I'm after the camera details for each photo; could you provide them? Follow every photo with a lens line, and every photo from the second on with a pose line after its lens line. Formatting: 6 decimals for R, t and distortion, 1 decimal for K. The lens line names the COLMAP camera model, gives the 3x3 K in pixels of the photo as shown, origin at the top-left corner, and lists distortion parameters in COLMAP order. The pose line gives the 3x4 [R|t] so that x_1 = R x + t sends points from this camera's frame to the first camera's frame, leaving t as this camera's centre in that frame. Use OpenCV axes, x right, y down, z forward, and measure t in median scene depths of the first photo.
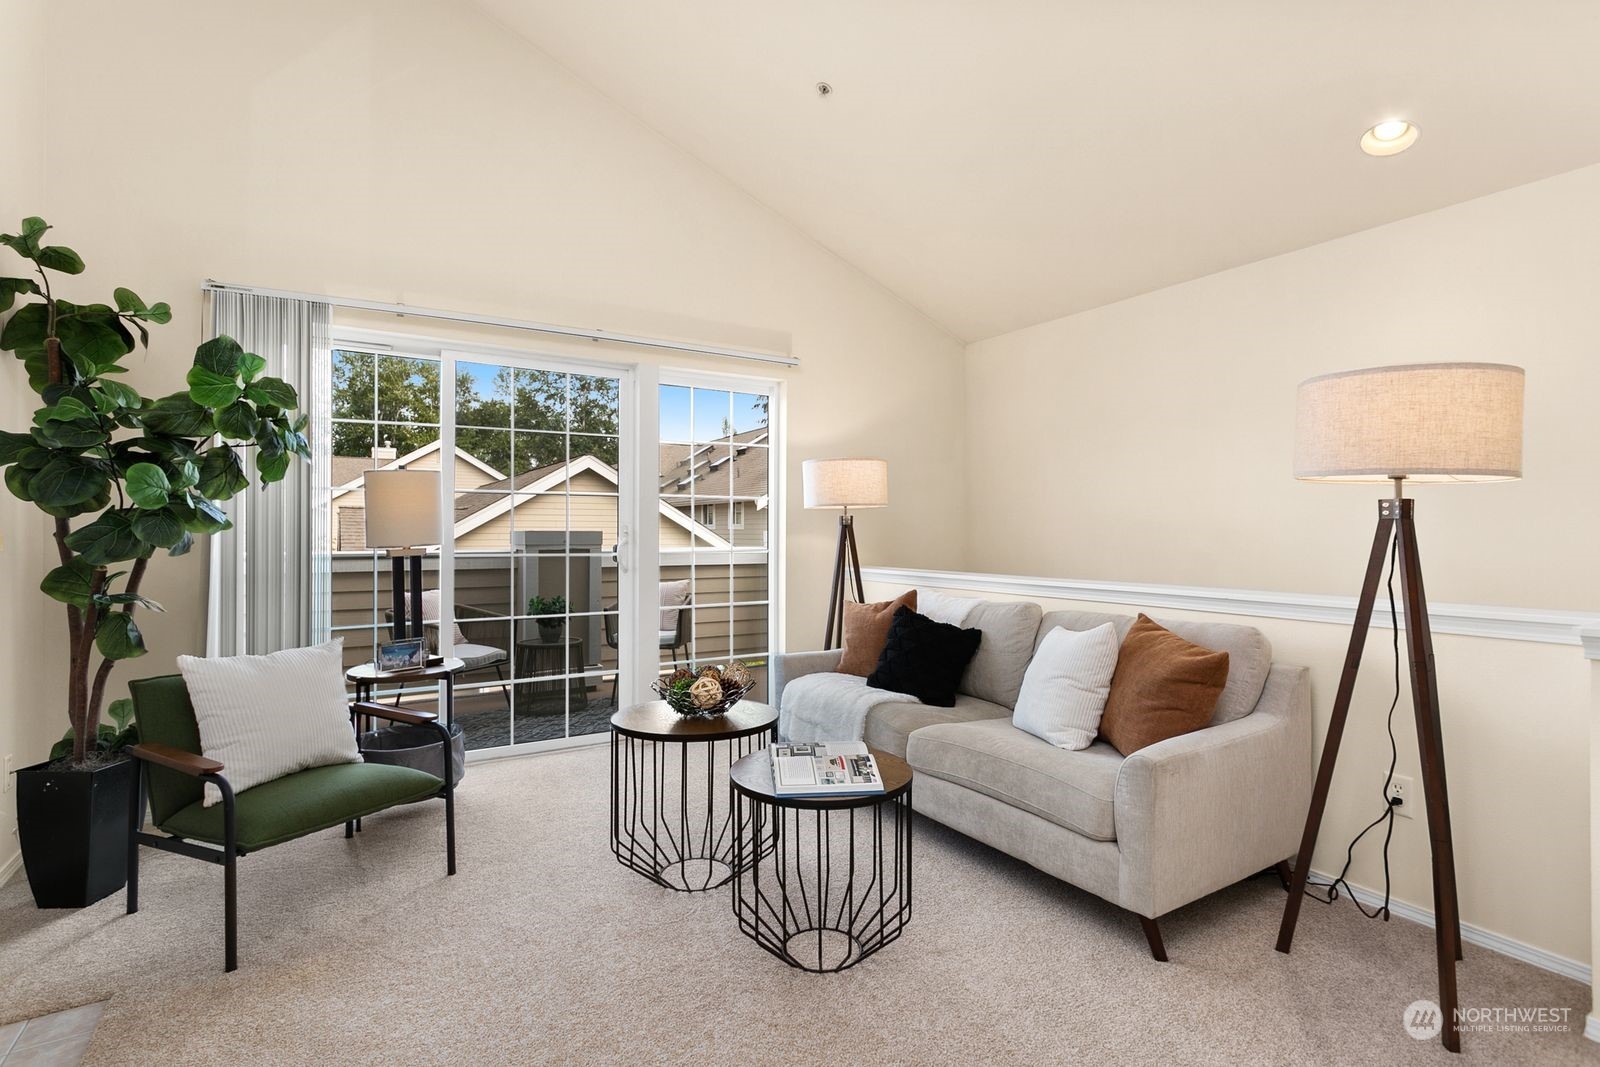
lens RADIAL K [[767.5, 0, 803.2], [0, 767.5, 525.3], [0, 0, 1]] dist [0.001772, 0.000998]
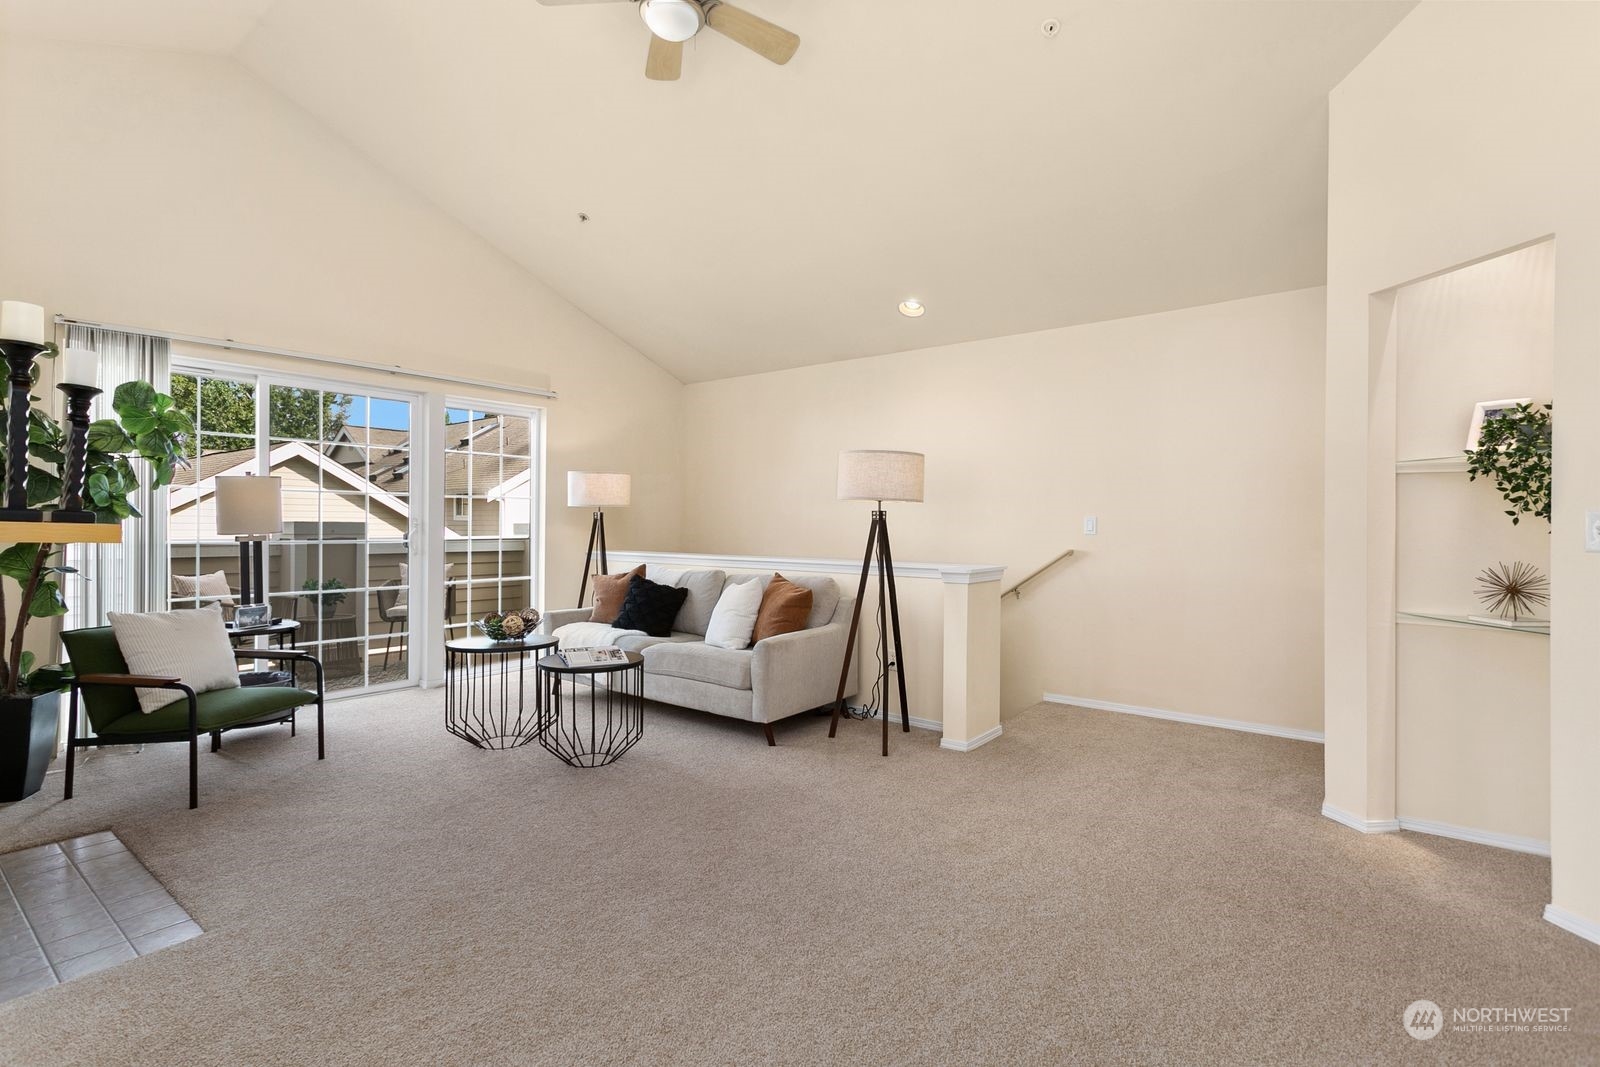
lens RADIAL K [[756.7, 0, 805.1], [0, 756.7, 524.3], [0, 0, 1]] dist [0.001865, 0.001072]
pose [[0.936466, 0.006146, 0.350704, -0.109666], [-0.009838, 0.999913, 0.008747, -0.011333], [-0.350620, -0.011641, 0.936445, -0.678246]]
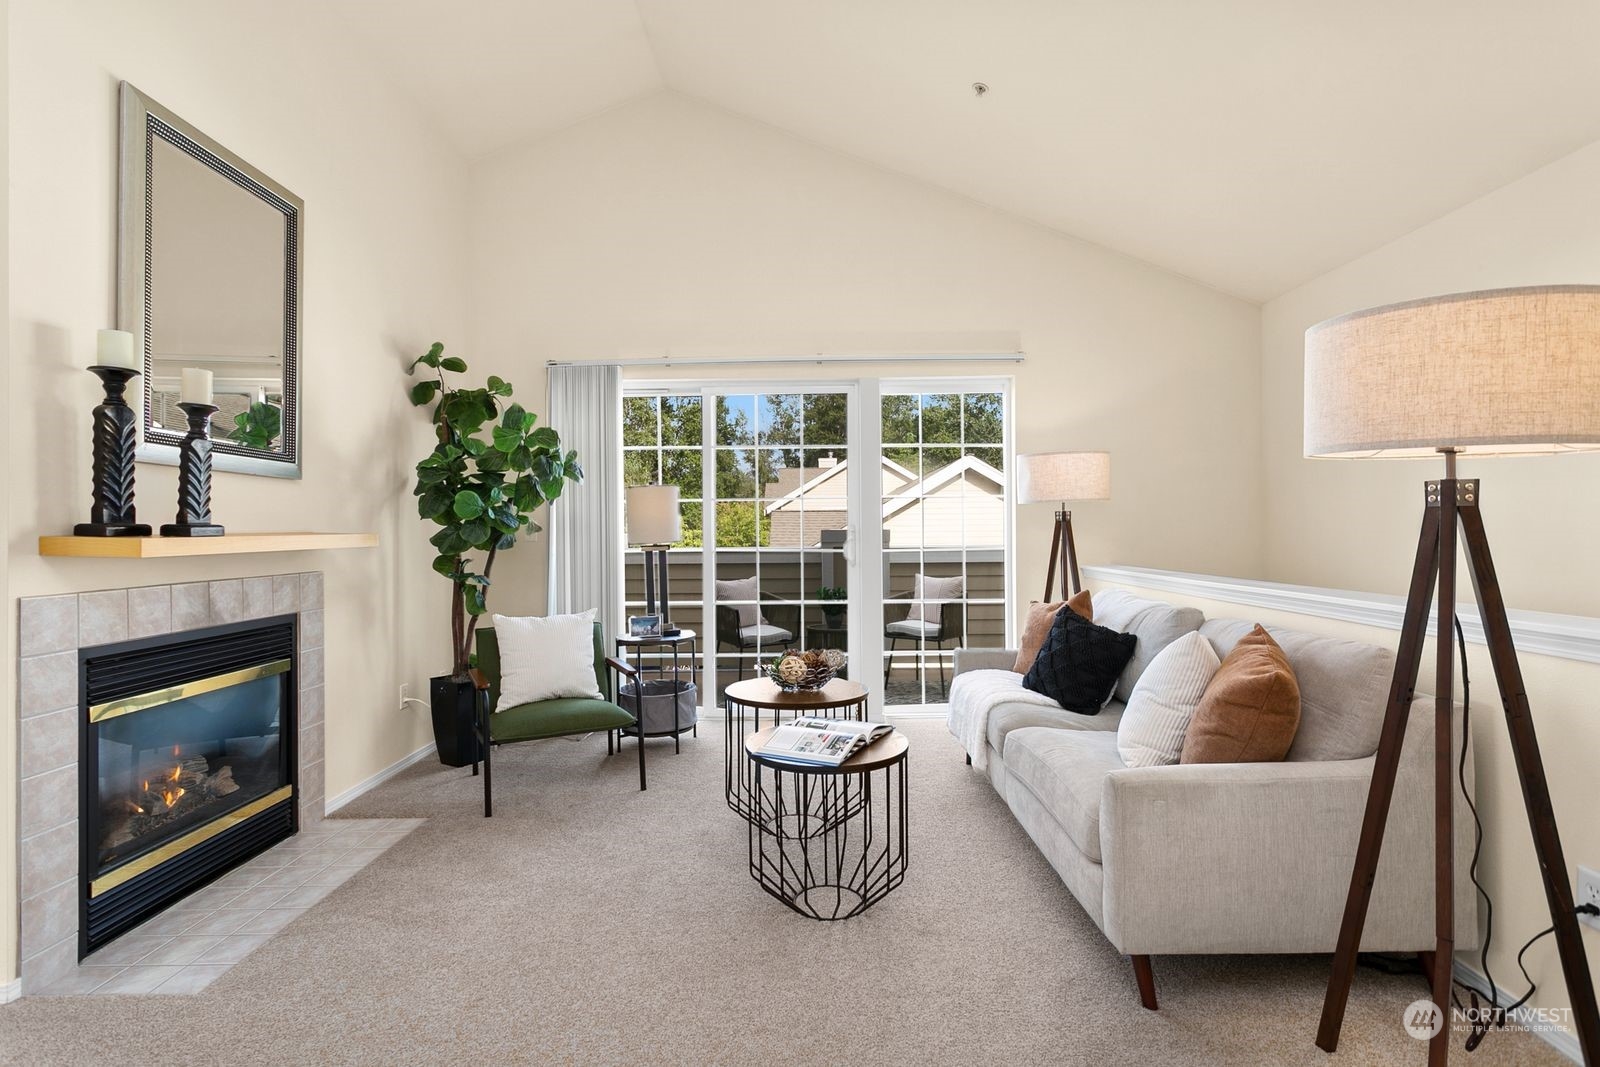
lens RADIAL K [[767.5, 0, 803.2], [0, 767.5, 525.3], [0, 0, 1]] dist [0.001772, 0.000998]
pose [[0.844999, -0.012449, -0.534624, 0.507762], [0.014586, 0.999894, -0.000229, 0.000747], [0.534570, -0.007605, 0.845090, 0.030198]]
